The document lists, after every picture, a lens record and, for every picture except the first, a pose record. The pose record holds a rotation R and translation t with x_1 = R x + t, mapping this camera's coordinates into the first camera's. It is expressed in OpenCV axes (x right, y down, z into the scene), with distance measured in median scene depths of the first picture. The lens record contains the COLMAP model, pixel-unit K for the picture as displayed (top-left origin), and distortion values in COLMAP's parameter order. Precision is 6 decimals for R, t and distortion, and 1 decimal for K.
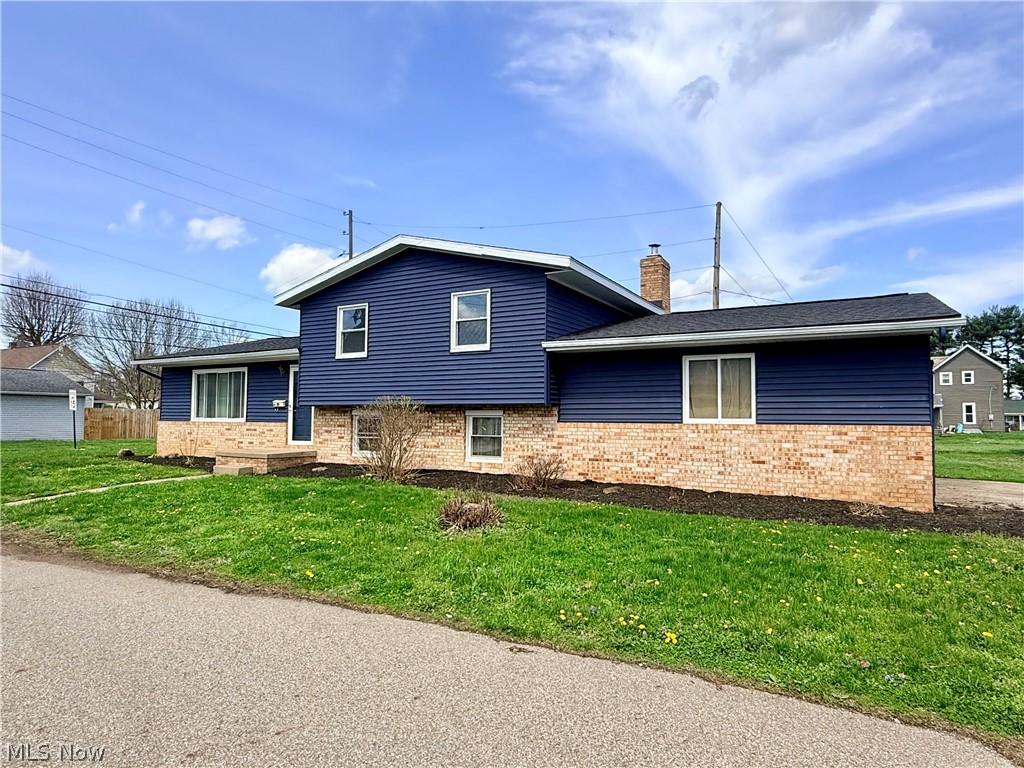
lens RADIAL K [[621.2, 0, 512.0], [0, 621.2, 384.0], [0, 0, 1]] dist [0.002082, 0.000933]
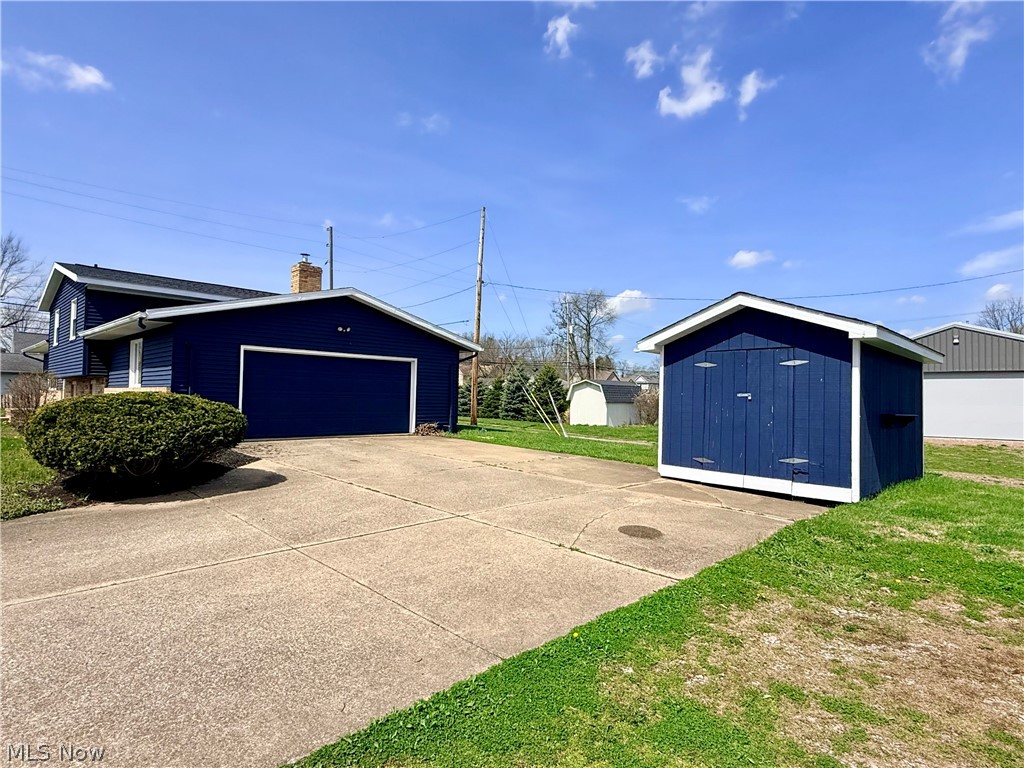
lens RADIAL K [[566.5, 0, 512.0], [0, 566.5, 384.0], [0, 0, 1]] dist [-0.024559, 0.038550]
pose [[0.967812, 0.002822, -0.251659, 1.224184], [0.004158, 0.999621, 0.027199, 0.019252], [0.251640, -0.027370, 0.967434, -0.036846]]
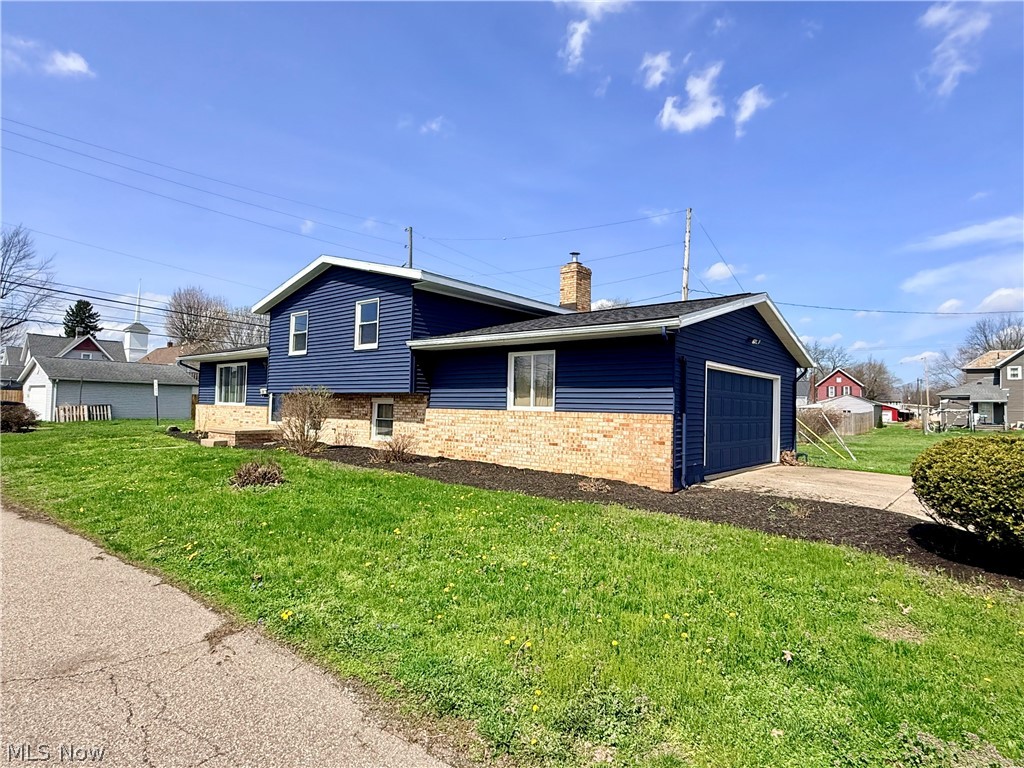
lens RADIAL K [[568.2, 0, 512.0], [0, 568.2, 384.0], [0, 0, 1]] dist [-0.000170, -0.000369]
pose [[0.982909, 0.006026, -0.183993, 0.402251], [-0.003677, 0.999907, 0.013105, -0.000181], [0.184055, -0.012205, 0.982840, -0.042646]]
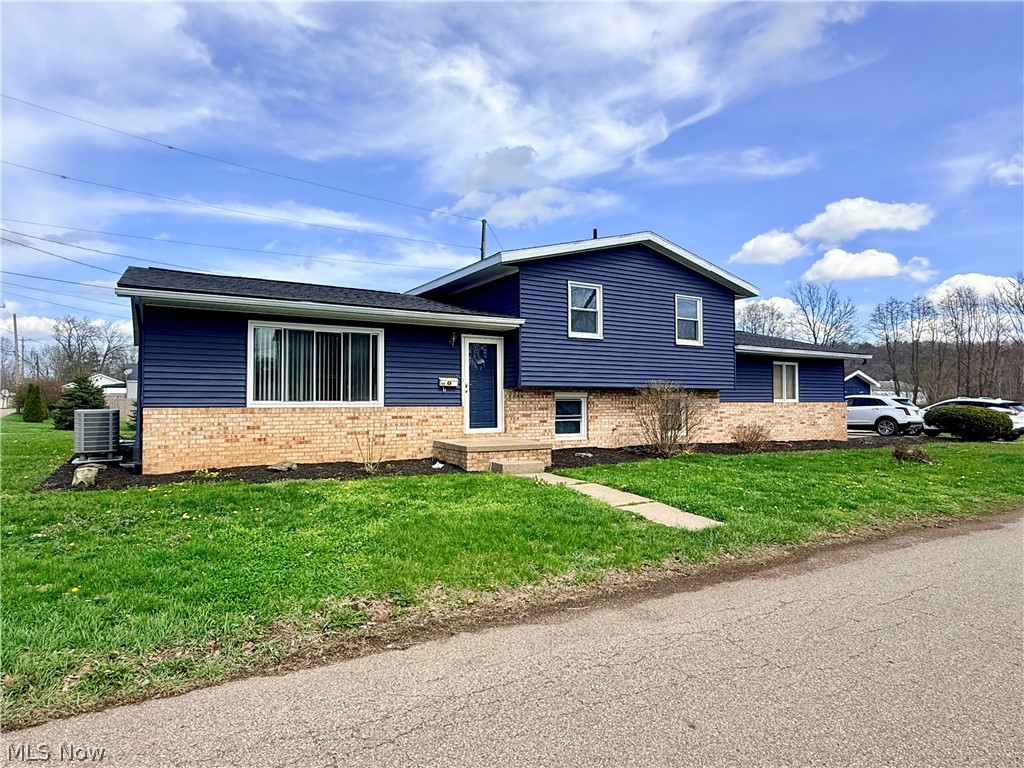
lens RADIAL K [[595.7, 0, 512.0], [0, 595.7, 384.0], [0, 0, 1]] dist [0.000777, 0.000008]
pose [[0.493606, 0.016553, 0.869528, -1.207987], [-0.046142, 0.998909, 0.007177, 0.030046], [-0.868461, -0.043665, 0.493831, 0.687835]]
